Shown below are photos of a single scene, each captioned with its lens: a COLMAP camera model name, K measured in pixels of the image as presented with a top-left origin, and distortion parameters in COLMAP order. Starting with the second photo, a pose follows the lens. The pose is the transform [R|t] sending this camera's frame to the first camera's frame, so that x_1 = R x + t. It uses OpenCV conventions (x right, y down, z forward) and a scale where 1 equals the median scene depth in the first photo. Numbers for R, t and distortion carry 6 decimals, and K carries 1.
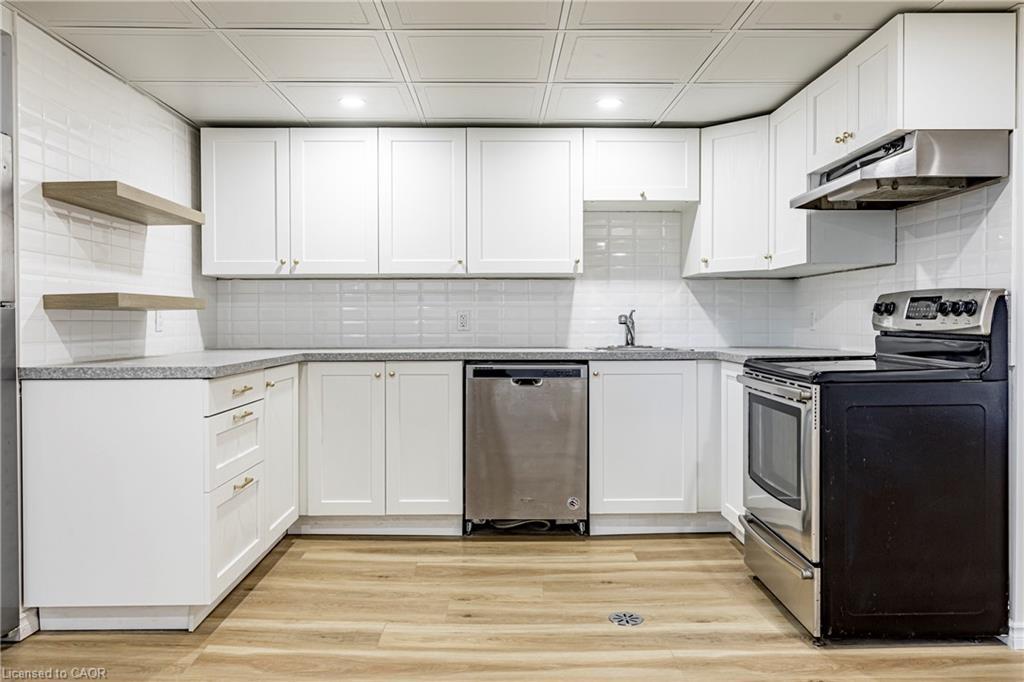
lens RADIAL K [[775.9, 0, 505.6], [0, 775.9, 330.2], [0, 0, 1]] dist [0.013162, -0.000185]
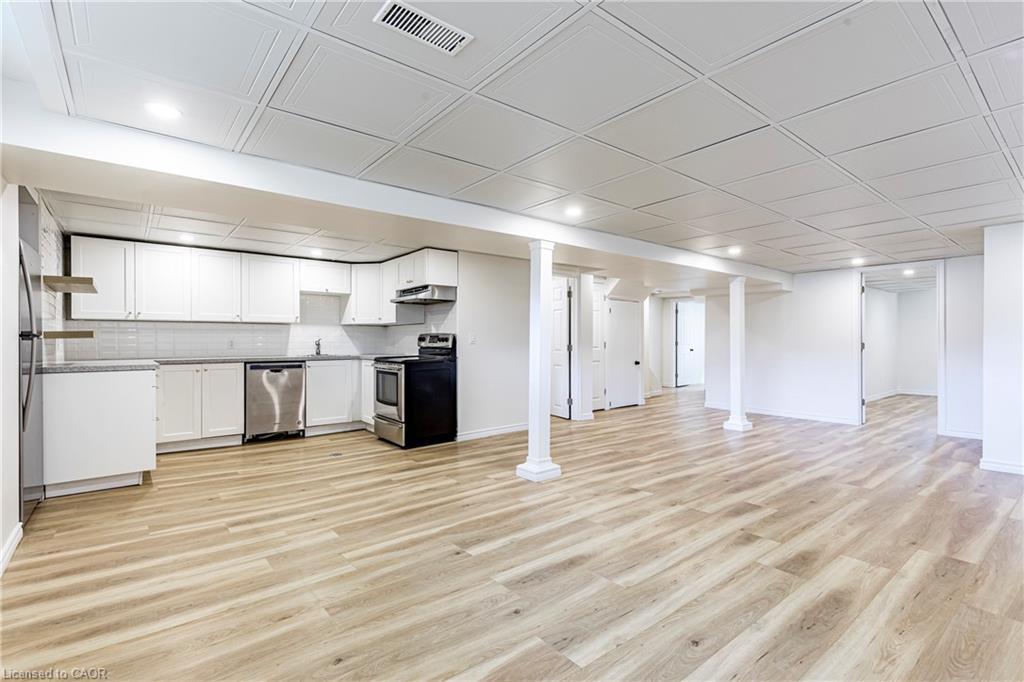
lens RADIAL K [[480.8, 0, 511.8], [0, 480.8, 339.9], [0, 0, 1]] dist [0.015903, 0.000175]
pose [[0.789979, 0.002658, 0.613129, -0.297355], [0.007653, 0.999870, -0.014195, 0.002437], [-0.613087, 0.015906, 0.789855, -0.534034]]
